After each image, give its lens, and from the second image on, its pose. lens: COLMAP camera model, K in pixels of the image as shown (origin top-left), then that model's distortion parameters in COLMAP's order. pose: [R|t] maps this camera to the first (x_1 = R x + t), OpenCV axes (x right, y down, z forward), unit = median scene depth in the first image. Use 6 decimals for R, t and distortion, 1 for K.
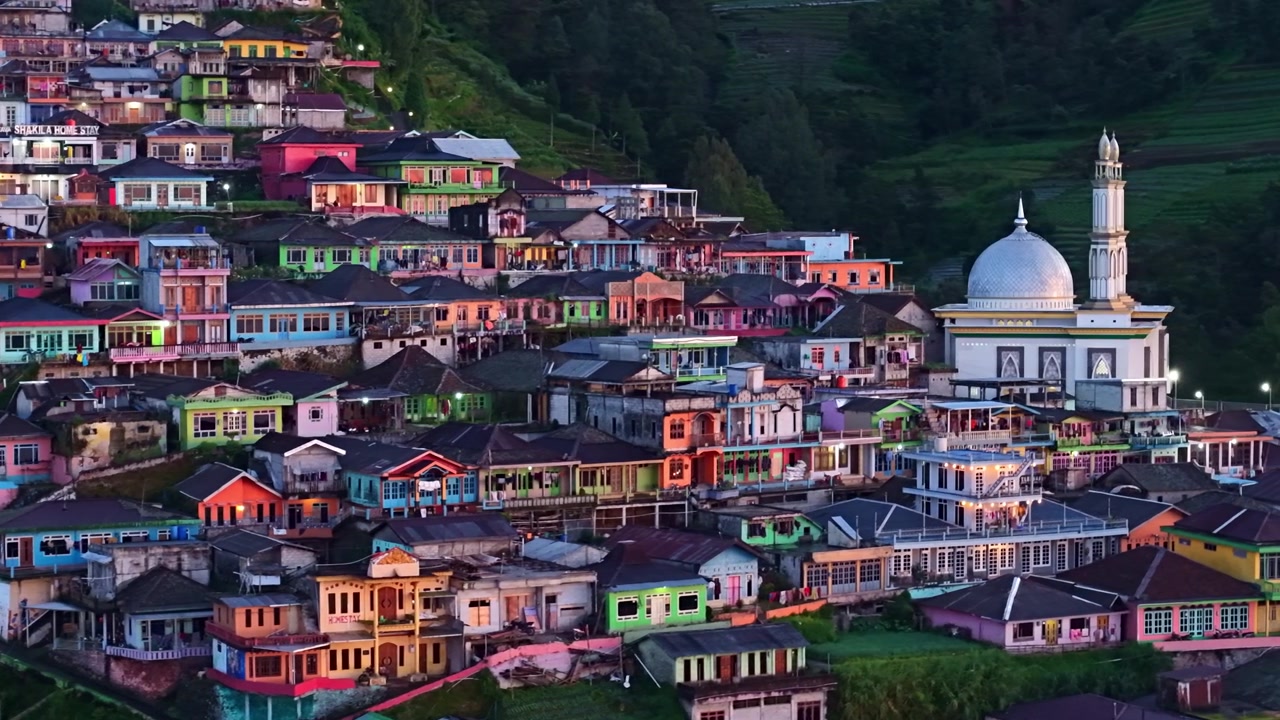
lens RADIAL K [[3046.8, 0, 640.0], [0, 3046.8, 360.0], [0, 0, 1]] dist [-0.183345, -0.018382]
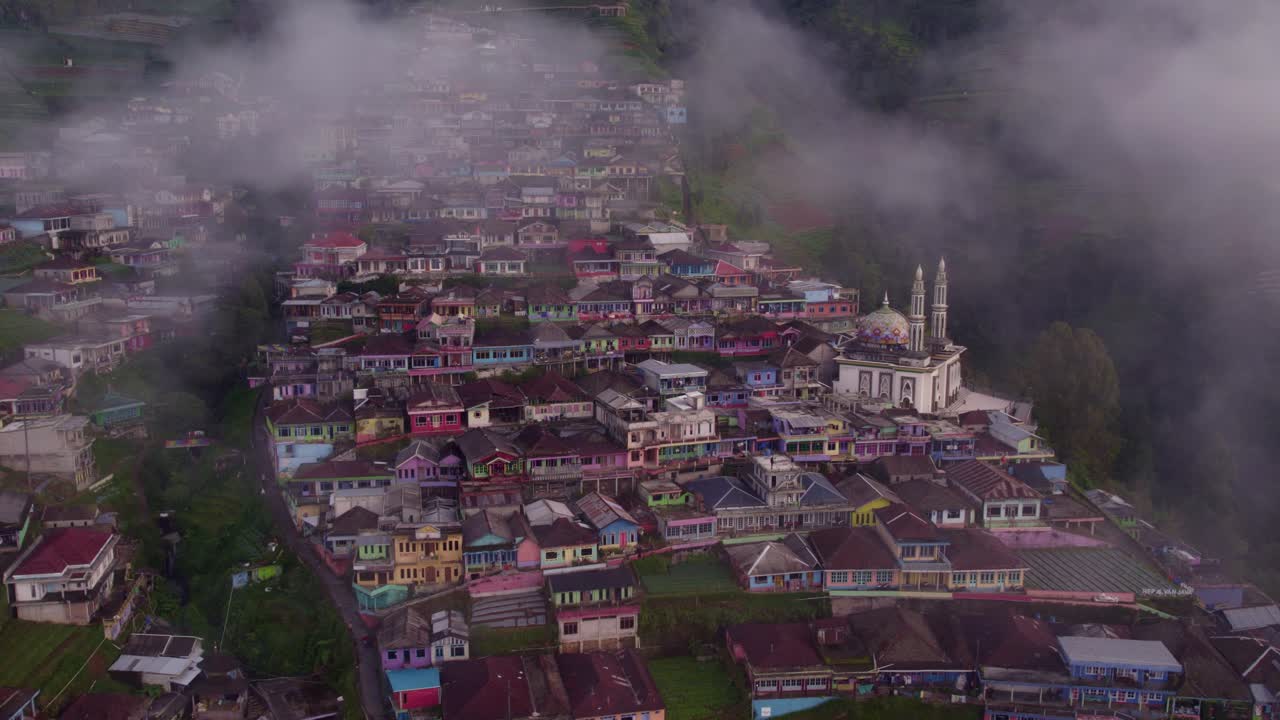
lens RADIAL K [[1167.9, 0, 640.0], [0, 1167.9, 360.0], [0, 0, 1]] dist [-0.047700, -0.002274]
pose [[0.959054, 0.058474, -0.277120, 0.226477], [-0.021459, 0.990645, 0.134764, -0.132696], [0.282408, -0.123300, 0.951337, 0.264141]]
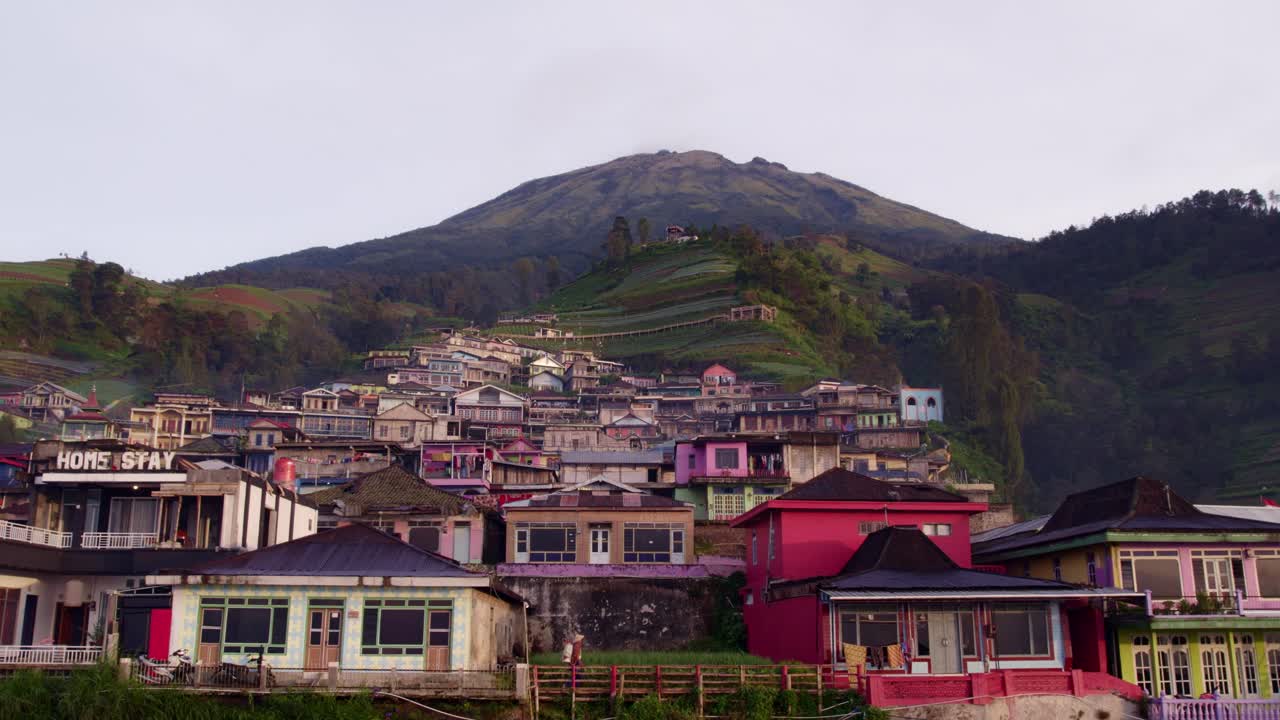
lens RADIAL K [[1167.9, 0, 640.0], [0, 1167.9, 360.0], [0, 0, 1]] dist [-0.047700, -0.002274]
pose [[0.933489, -0.083299, -0.348797, -0.106534], [-0.020772, 0.958454, -0.284489, -0.060995], [0.358003, 0.272812, 0.892977, 1.137374]]
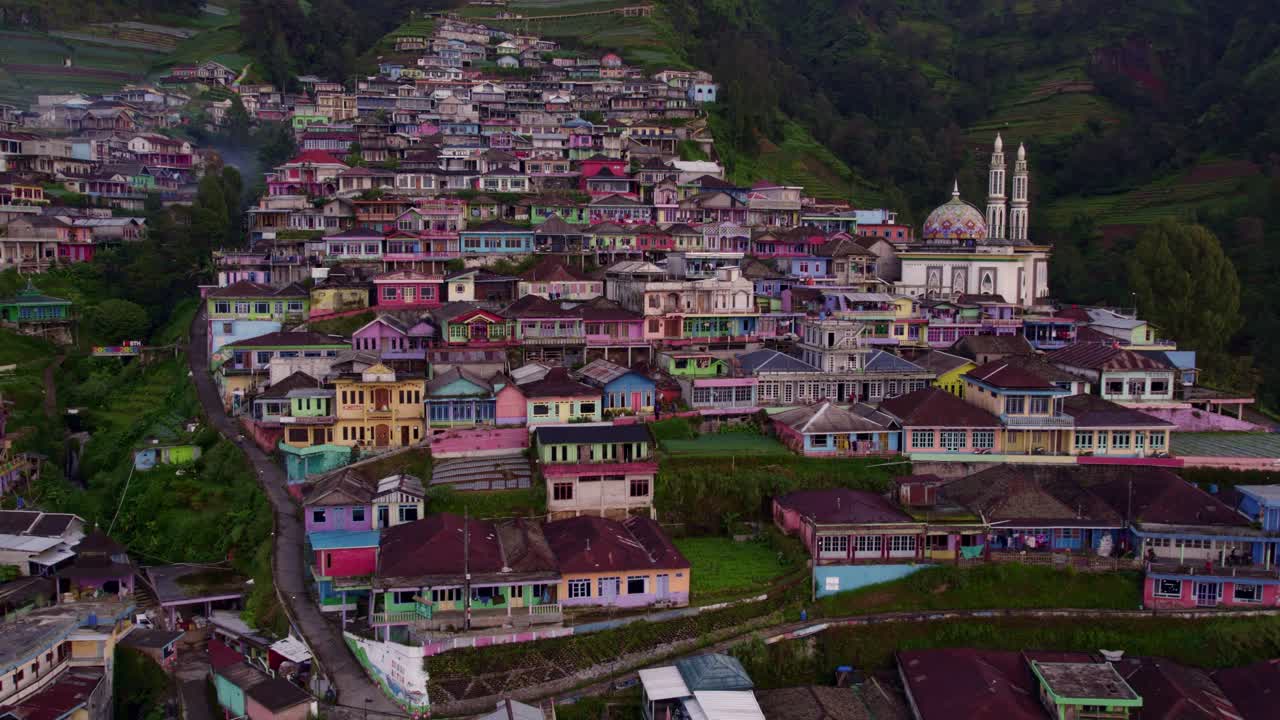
lens RADIAL K [[1167.9, 0, 640.0], [0, 1167.9, 360.0], [0, 0, 1]] dist [-0.047700, -0.002274]
pose [[0.952055, 0.038027, -0.303553, 0.193008], [-0.024743, 0.998565, 0.047493, 0.024389], [0.304923, -0.037705, 0.951630, 0.404158]]
